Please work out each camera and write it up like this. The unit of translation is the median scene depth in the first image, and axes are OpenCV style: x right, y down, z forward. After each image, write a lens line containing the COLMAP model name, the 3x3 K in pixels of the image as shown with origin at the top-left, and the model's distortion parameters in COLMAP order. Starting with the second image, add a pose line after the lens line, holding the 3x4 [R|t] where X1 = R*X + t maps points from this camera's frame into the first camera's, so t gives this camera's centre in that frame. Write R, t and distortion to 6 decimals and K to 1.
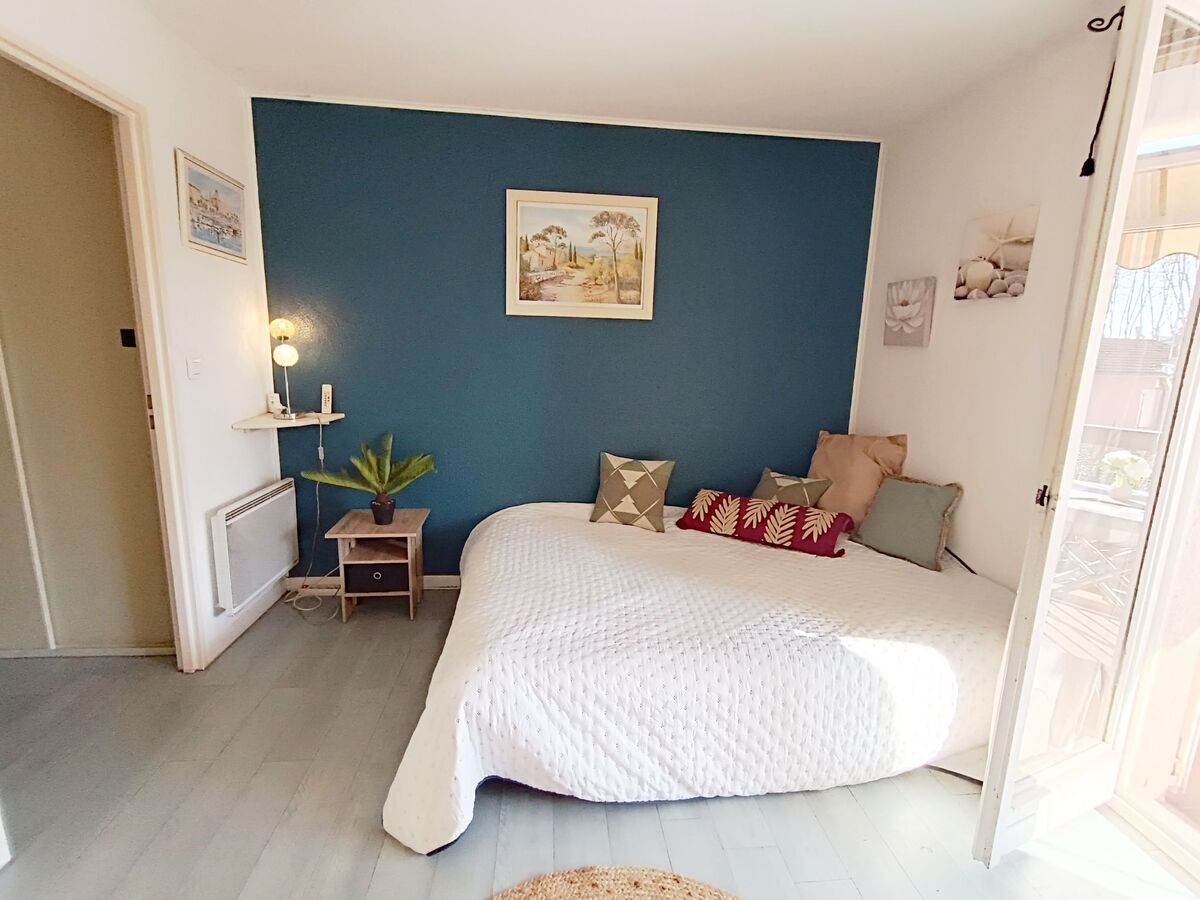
lens RADIAL K [[547.5, 0, 597.1], [0, 547.5, 444.8], [0, 0, 1]] dist [-0.011691, 0.006170]
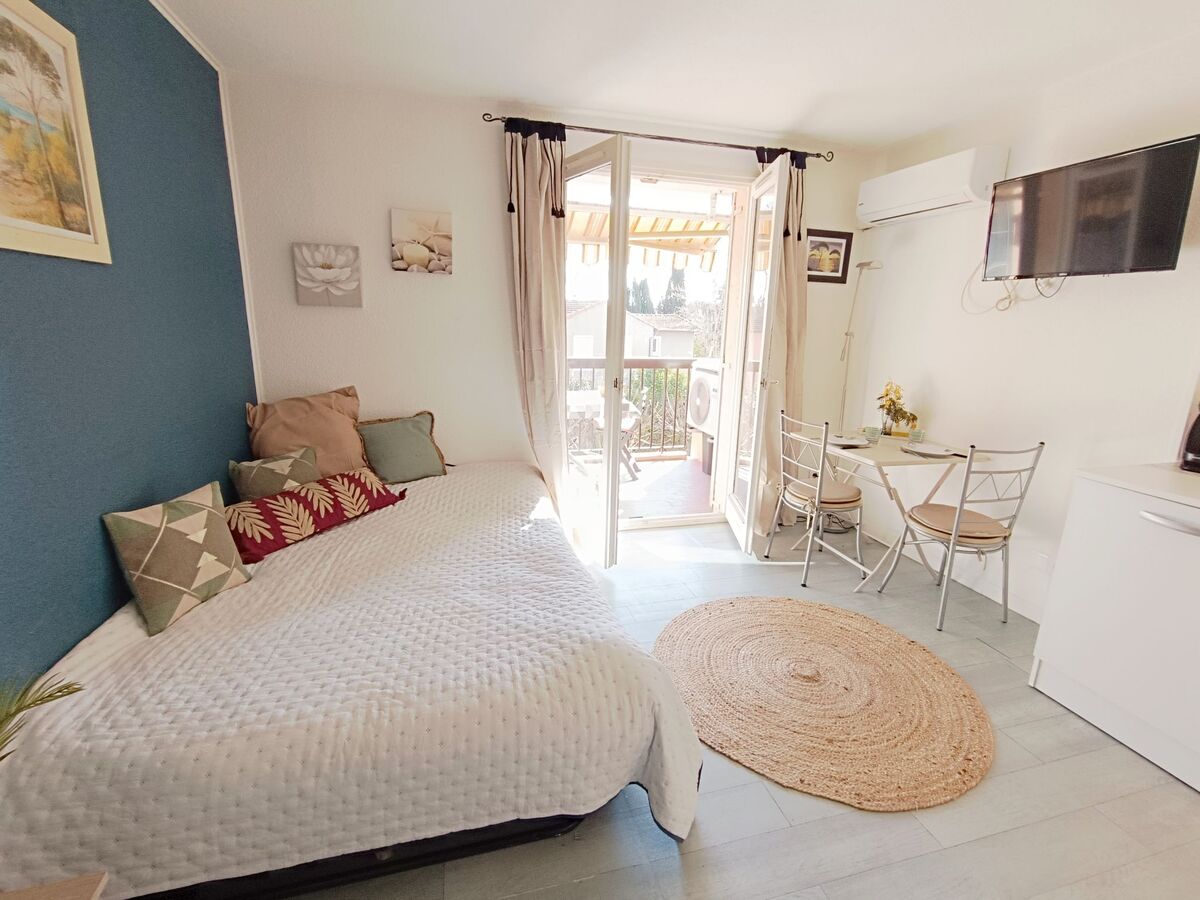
lens RADIAL K [[544.4, 0, 601.9], [0, 544.4, 446.2], [0, 0, 1]] dist [0.000254, 0.001543]
pose [[-0.166274, -0.258430, 0.951613, -0.630474], [0.152866, 0.946625, 0.283785, -0.142902], [-0.974159, 0.192655, -0.117894, 0.656126]]
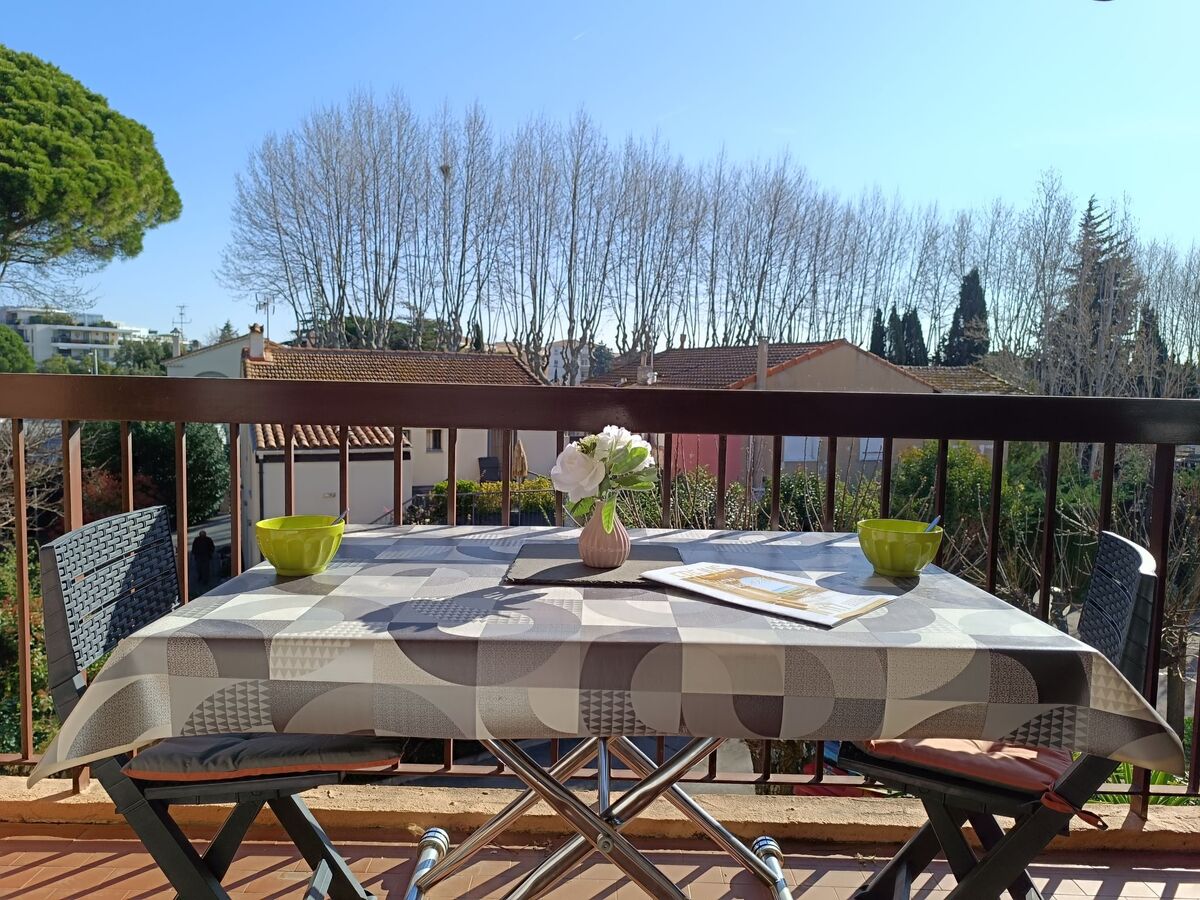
lens RADIAL K [[822.2, 0, 597.7], [0, 822.2, 448.4], [0, 0, 1]] dist [0.041167, -0.039978]
pose [[0.111781, -0.112630, 0.987330, 0.647493], [0.167993, 0.981398, 0.092934, 0.065195], [-0.979430, 0.155476, 0.128622, 0.493508]]
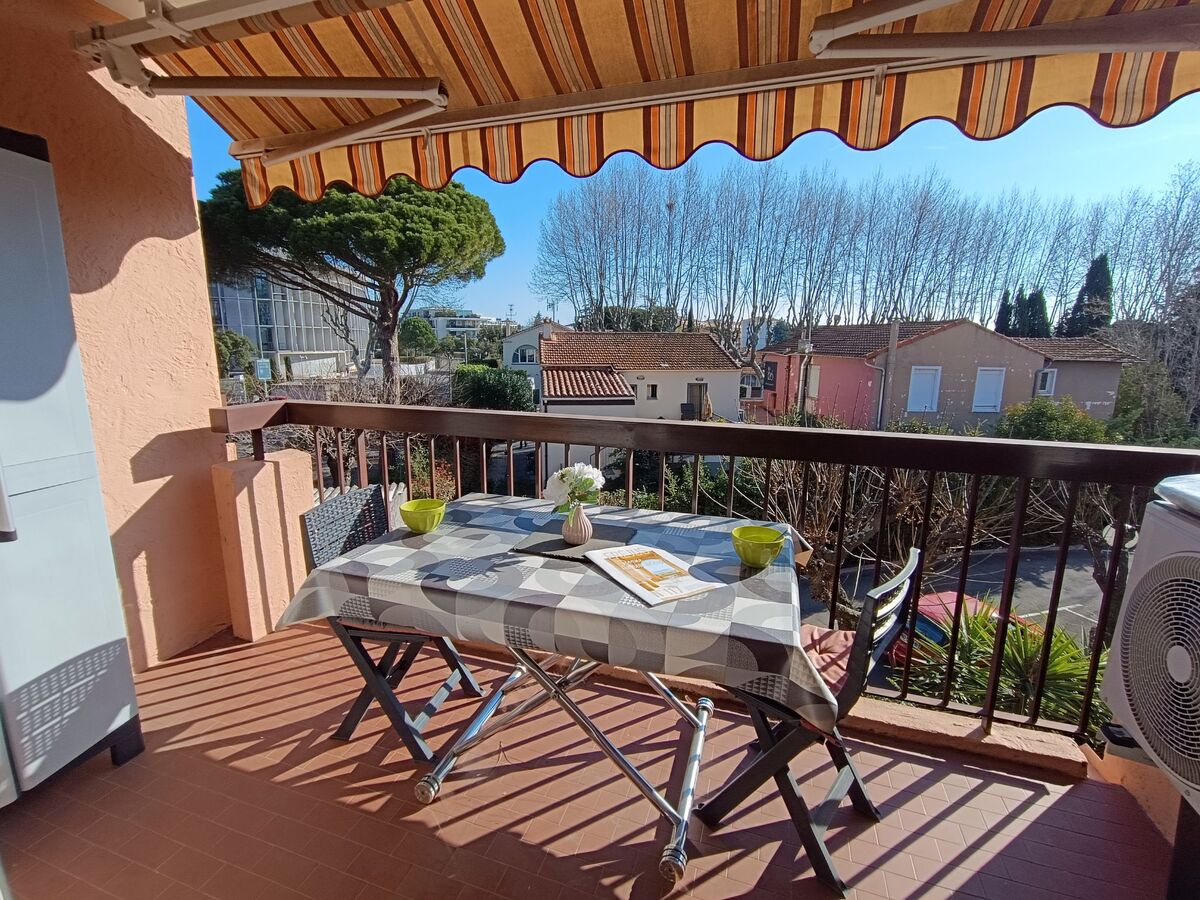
lens RADIAL K [[546.6, 0, 600.3], [0, 546.6, 445.8], [0, 0, 1]] dist [-0.013549, 0.008029]
pose [[0.411709, -0.196304, 0.889922, 0.652314], [0.171356, 0.975782, 0.135968, 0.005872], [-0.895060, 0.096514, 0.435376, 0.267593]]
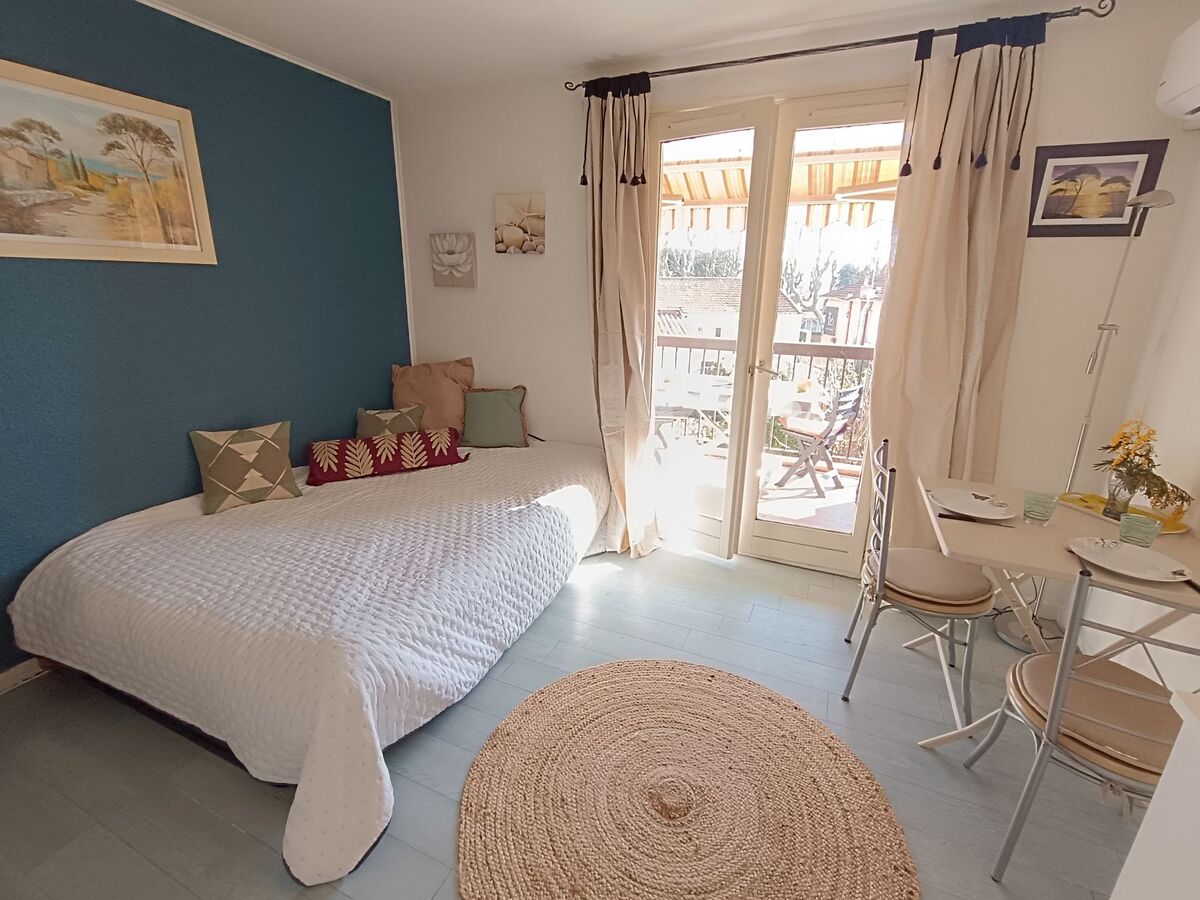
lens RADIAL K [[546.6, 0, 600.3], [0, 546.6, 445.8], [0, 0, 1]] dist [-0.013549, 0.008029]
pose [[0.497112, -0.270906, 0.824312, -0.407451], [0.160376, 0.962330, 0.219548, -0.051489], [-0.852736, 0.023060, 0.521832, 0.066533]]
